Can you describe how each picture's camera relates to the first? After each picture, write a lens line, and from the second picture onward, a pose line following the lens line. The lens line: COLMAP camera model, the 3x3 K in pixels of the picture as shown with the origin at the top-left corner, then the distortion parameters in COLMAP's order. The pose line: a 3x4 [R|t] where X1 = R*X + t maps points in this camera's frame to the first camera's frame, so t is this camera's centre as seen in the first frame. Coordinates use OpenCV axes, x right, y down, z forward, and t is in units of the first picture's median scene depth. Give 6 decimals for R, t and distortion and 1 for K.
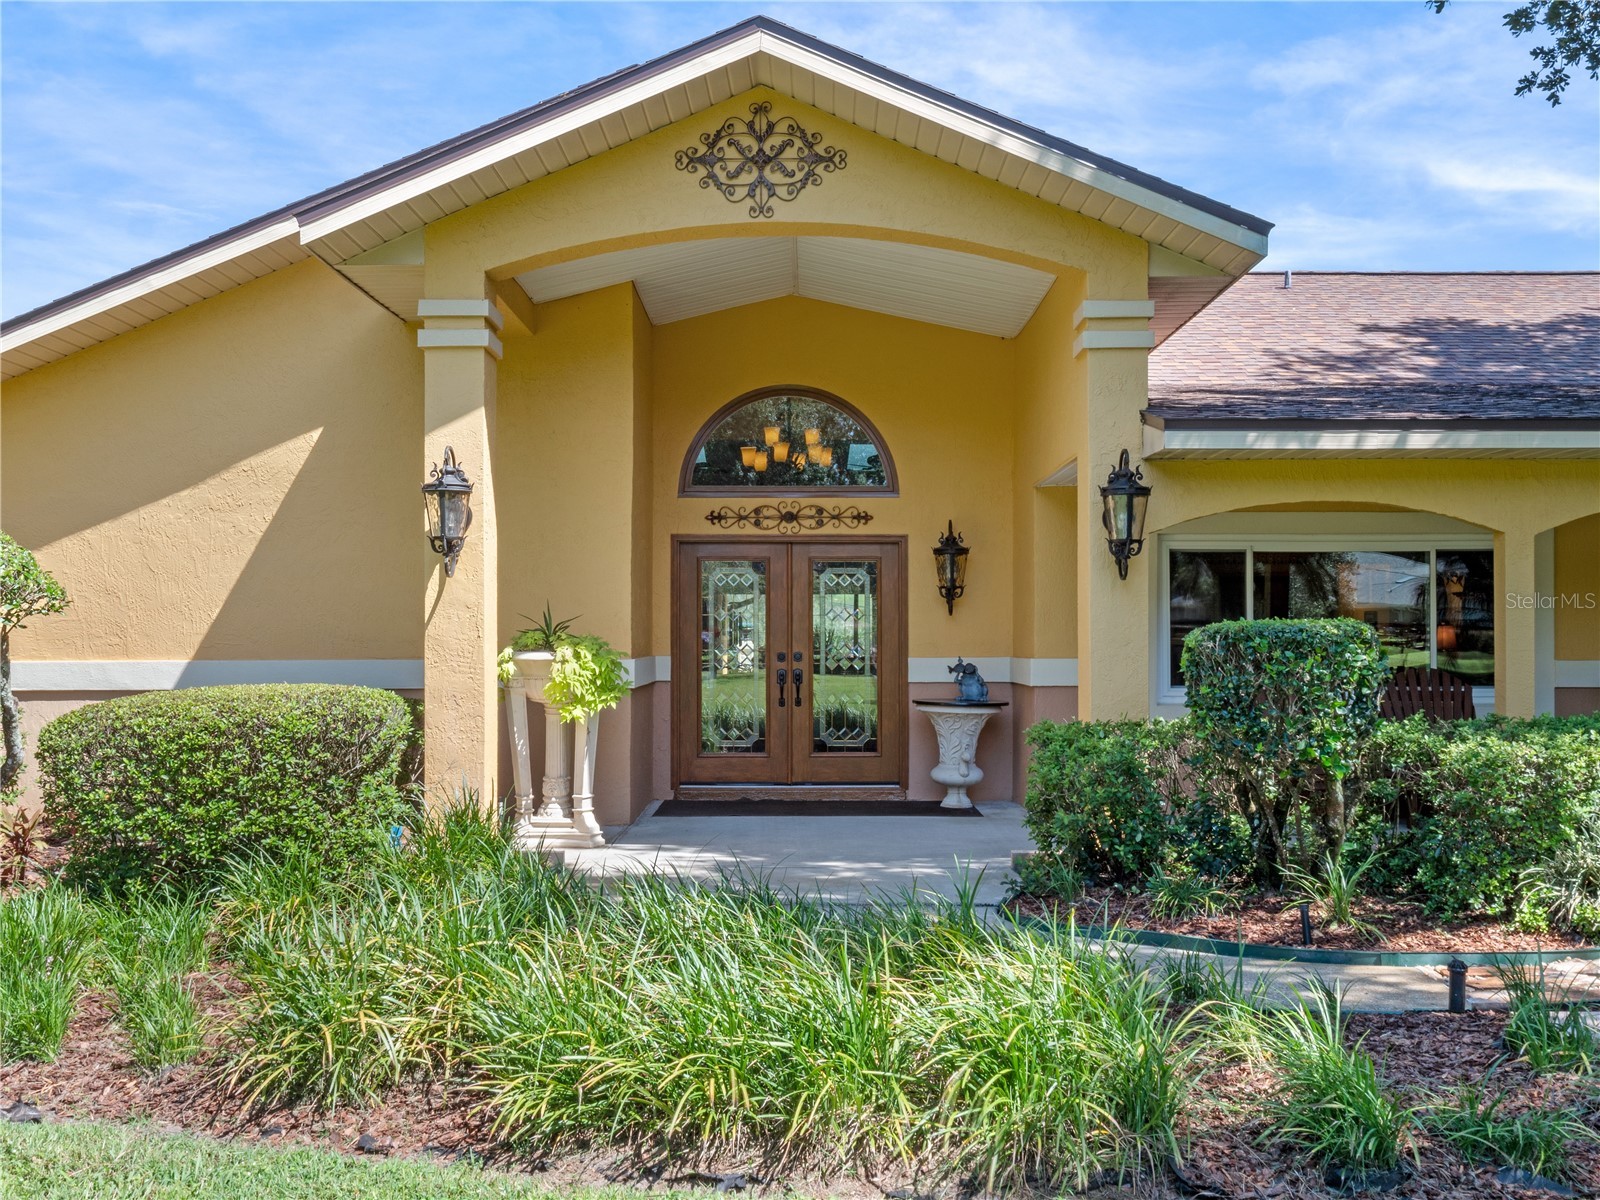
lens RADIAL K [[1647.3, 0, 800.6], [0, 1647.3, 603.7], [0, 0, 1]] dist [0.044894, 0.000000]
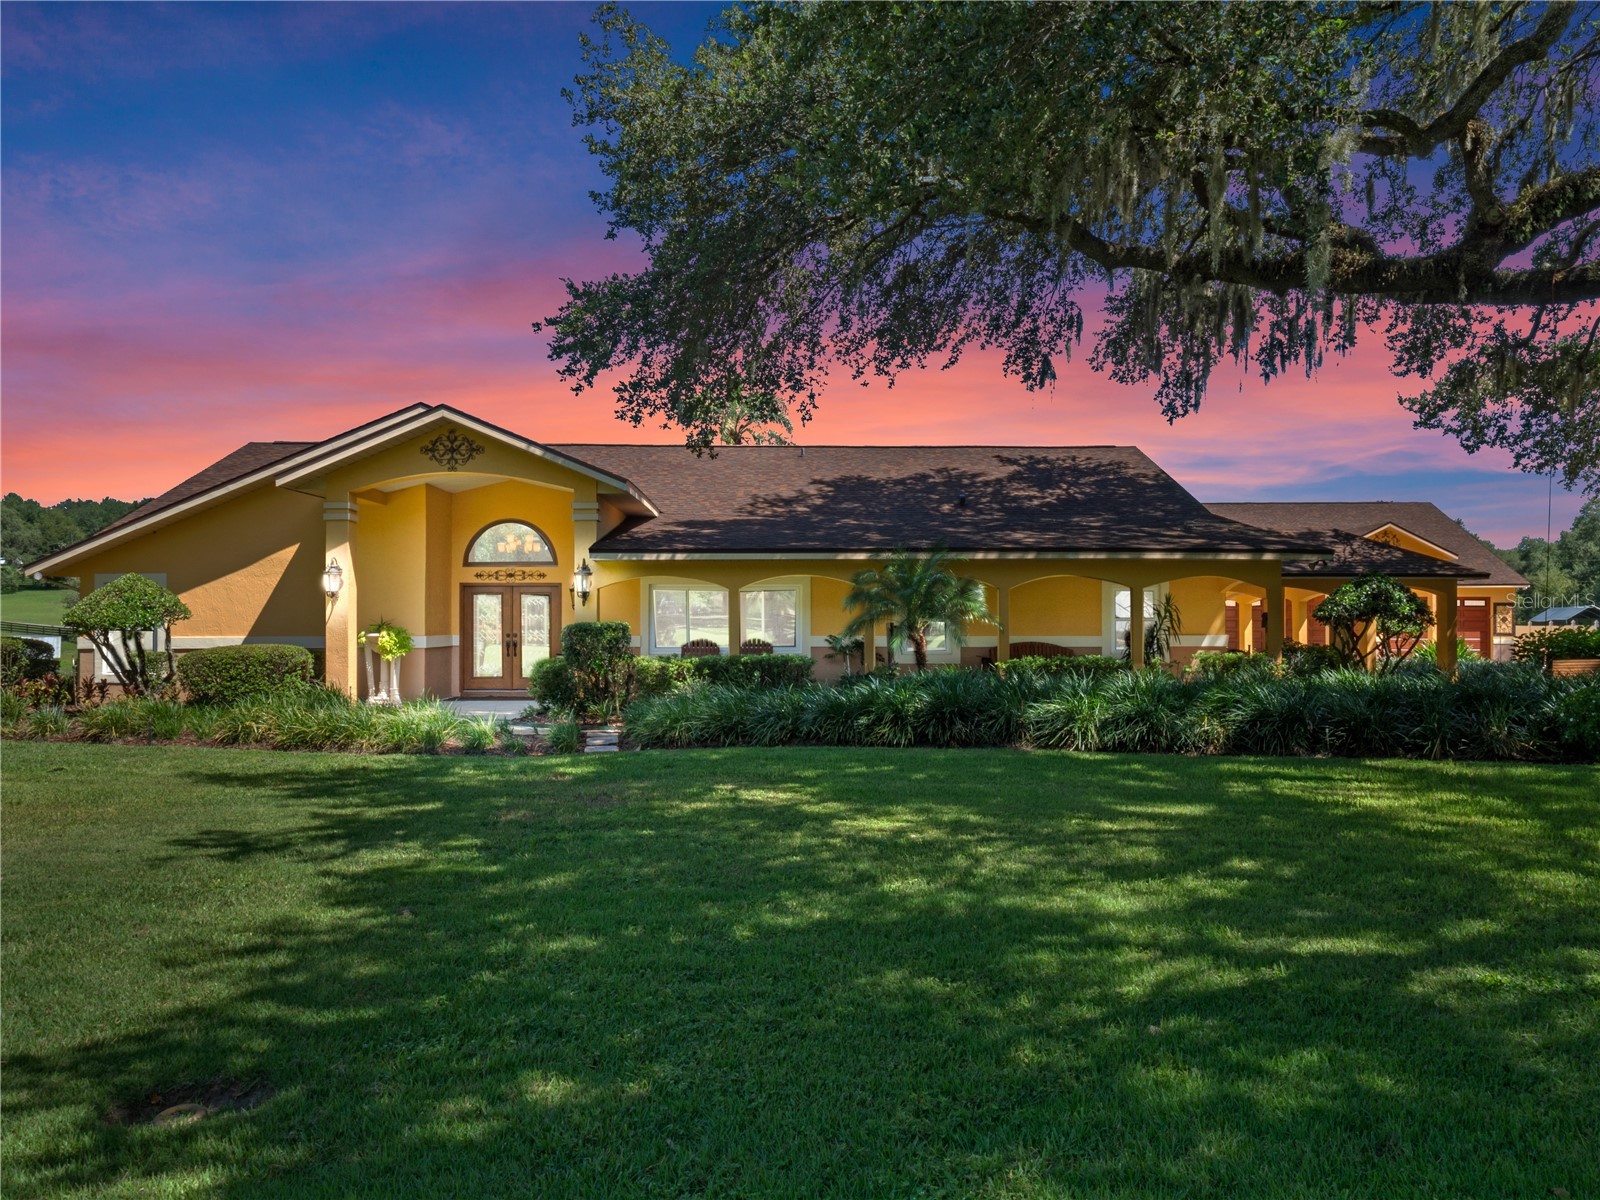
lens RADIAL K [[1208.9, 0, 799.8], [0, 1208.9, 595.8], [0, 0, 1]] dist [0.005190, 0.004344]
pose [[0.999836, -0.001552, 0.018057, 0.482377], [0.001597, 0.999996, -0.002500, -0.024394], [-0.018053, 0.002528, 0.999834, -0.932430]]
